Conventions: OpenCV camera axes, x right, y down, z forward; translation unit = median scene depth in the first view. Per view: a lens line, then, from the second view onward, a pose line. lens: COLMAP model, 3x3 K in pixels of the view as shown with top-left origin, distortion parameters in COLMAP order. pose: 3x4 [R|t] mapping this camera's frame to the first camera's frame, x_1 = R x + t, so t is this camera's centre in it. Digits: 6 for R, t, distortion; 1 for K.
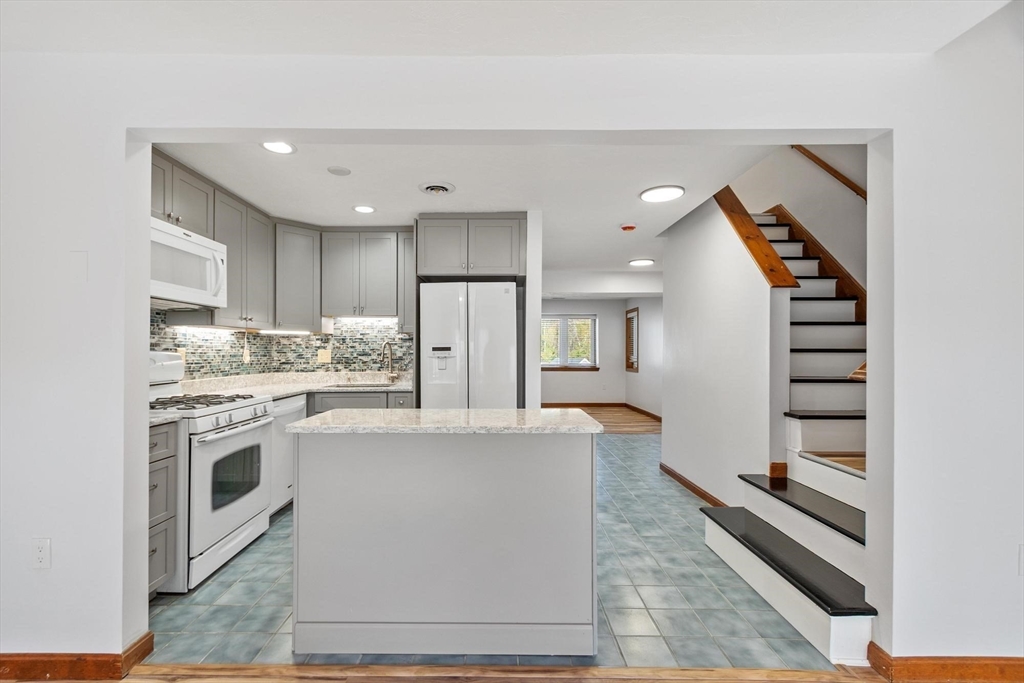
lens RADIAL K [[447.5, 0, 505.7], [0, 447.5, 349.8], [0, 0, 1]] dist [0.003946, 0.000023]
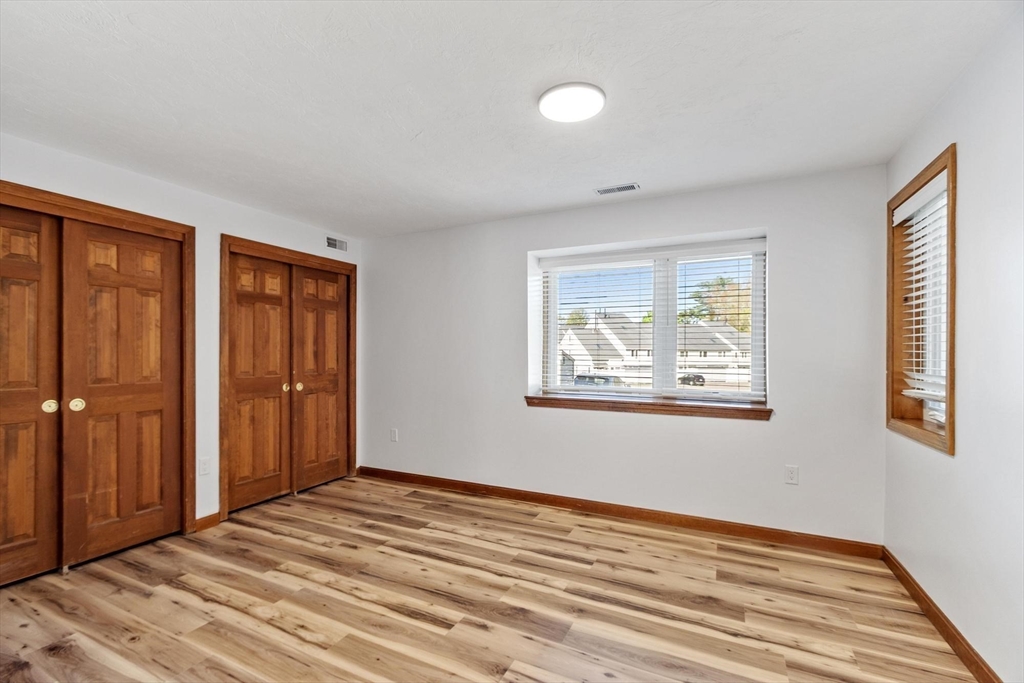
lens RADIAL K [[447.5, 0, 497.2], [0, 447.5, 351.4], [0, 0, 1]] dist [0.003946, 0.000023]
pose [[0.887066, -0.003048, -0.461632, 0.457180], [0.002140, 0.999995, -0.002491, 0.003907], [0.461637, 0.001222, 0.887068, 1.612792]]
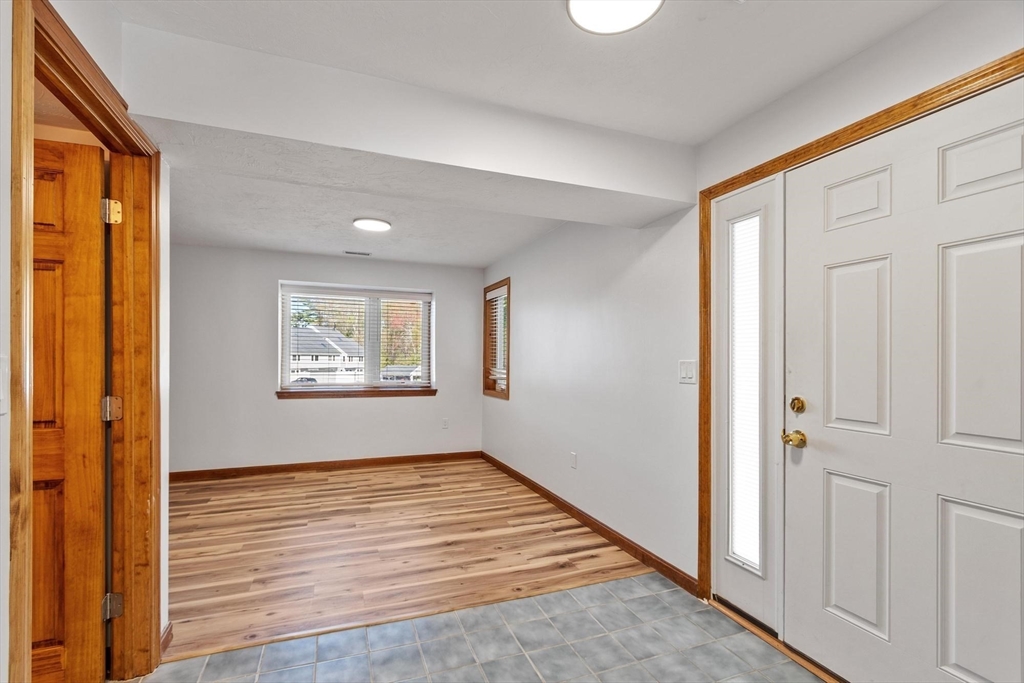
lens RADIAL K [[447.5, 0, 494.2], [0, 447.5, 357.4], [0, 0, 1]] dist [0.003946, 0.000023]
pose [[0.943159, 0.003567, 0.332321, 0.230533], [-0.004388, 0.999989, 0.001719, -0.001566], [-0.332312, -0.003079, 0.943165, 1.138324]]
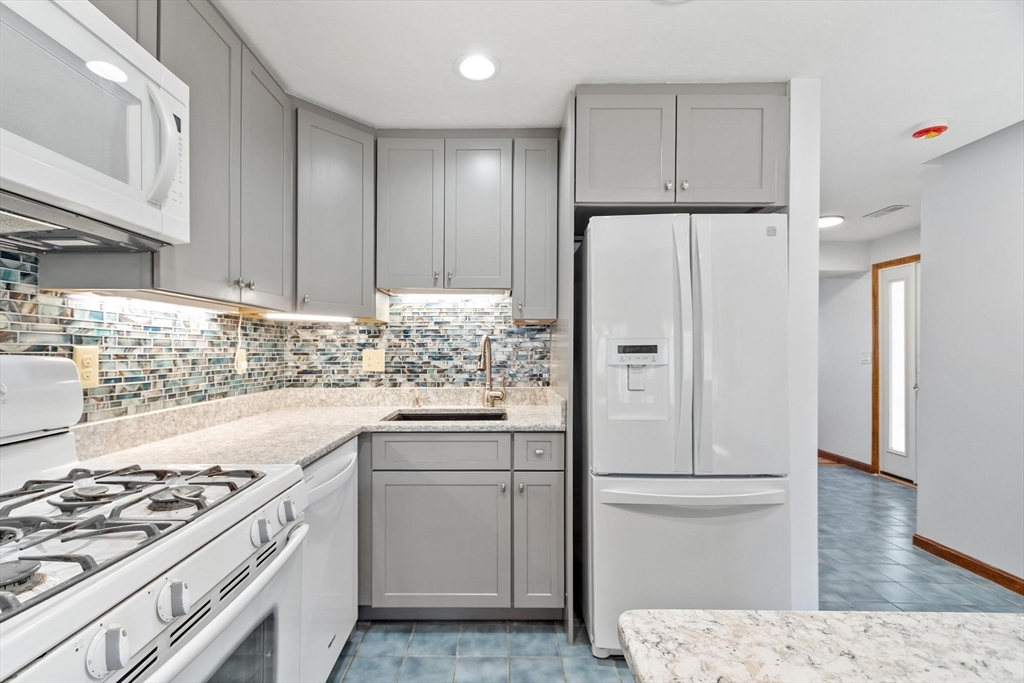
lens RADIAL K [[447.5, 0, 502.0], [0, 447.5, 349.8], [0, 0, 1]] dist [0.003946, 0.000023]
pose [[0.999995, 0.002918, 0.001041, -0.264732], [-0.002921, 0.999994, 0.002093, -0.001273], [-0.001035, -0.002096, 0.999997, 0.460027]]
